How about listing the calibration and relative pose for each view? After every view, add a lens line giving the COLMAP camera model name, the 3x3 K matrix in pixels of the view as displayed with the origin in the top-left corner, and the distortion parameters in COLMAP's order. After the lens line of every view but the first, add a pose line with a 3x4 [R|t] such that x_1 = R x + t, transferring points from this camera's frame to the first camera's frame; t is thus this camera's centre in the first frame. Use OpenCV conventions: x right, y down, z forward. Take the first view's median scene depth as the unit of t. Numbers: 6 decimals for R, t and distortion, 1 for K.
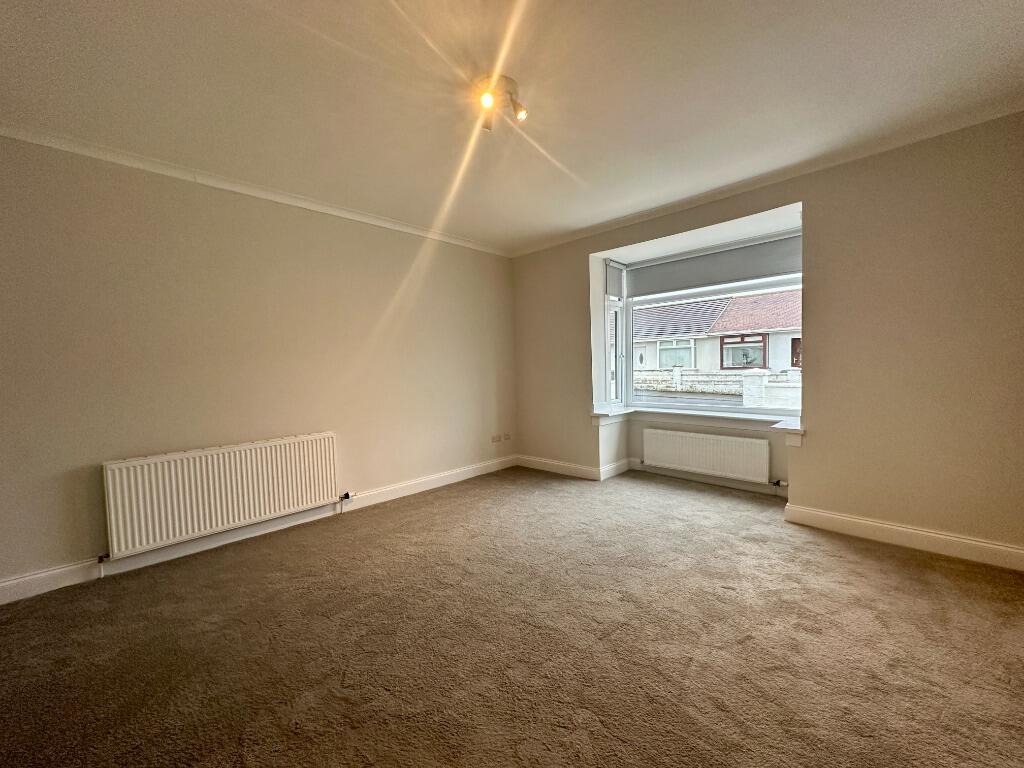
lens RADIAL K [[410.6, 0, 516.2], [0, 410.6, 385.3], [0, 0, 1]] dist [-0.000149, 0.000012]
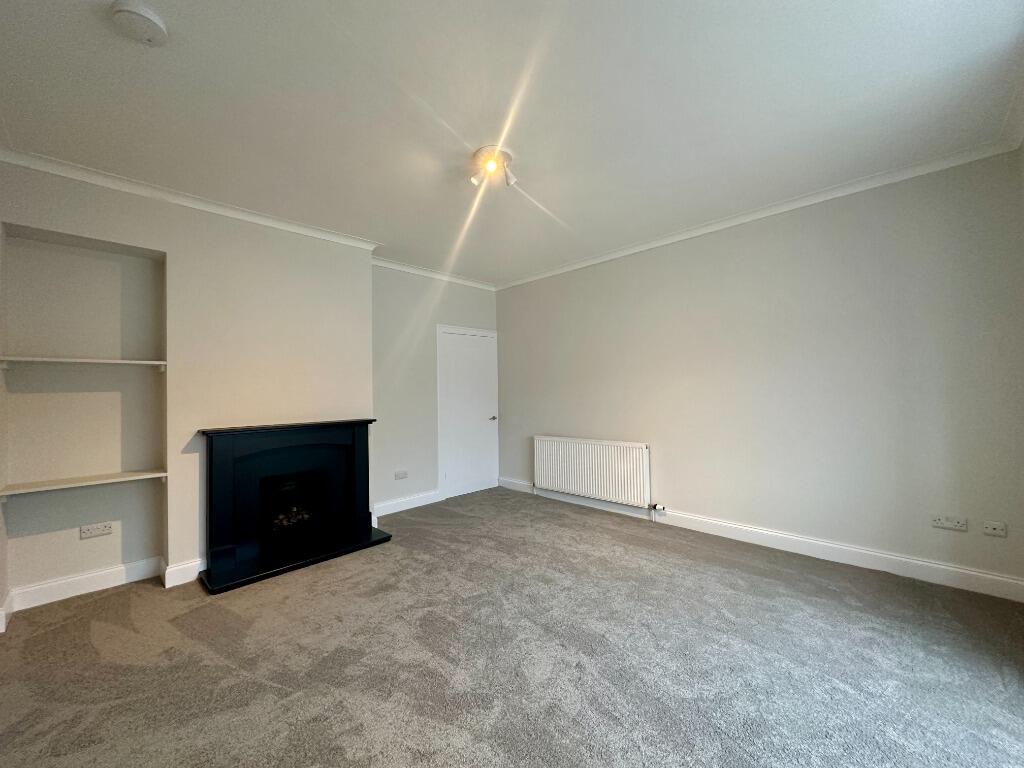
lens RADIAL K [[410.6, 0, 516.2], [0, 410.6, 385.3], [0, 0, 1]] dist [-0.000149, 0.000012]
pose [[0.014227, 0.016917, -0.999756, 0.648436], [-0.030697, 0.999393, 0.016474, -0.052785], [0.999427, 0.030455, 0.014737, 0.621473]]
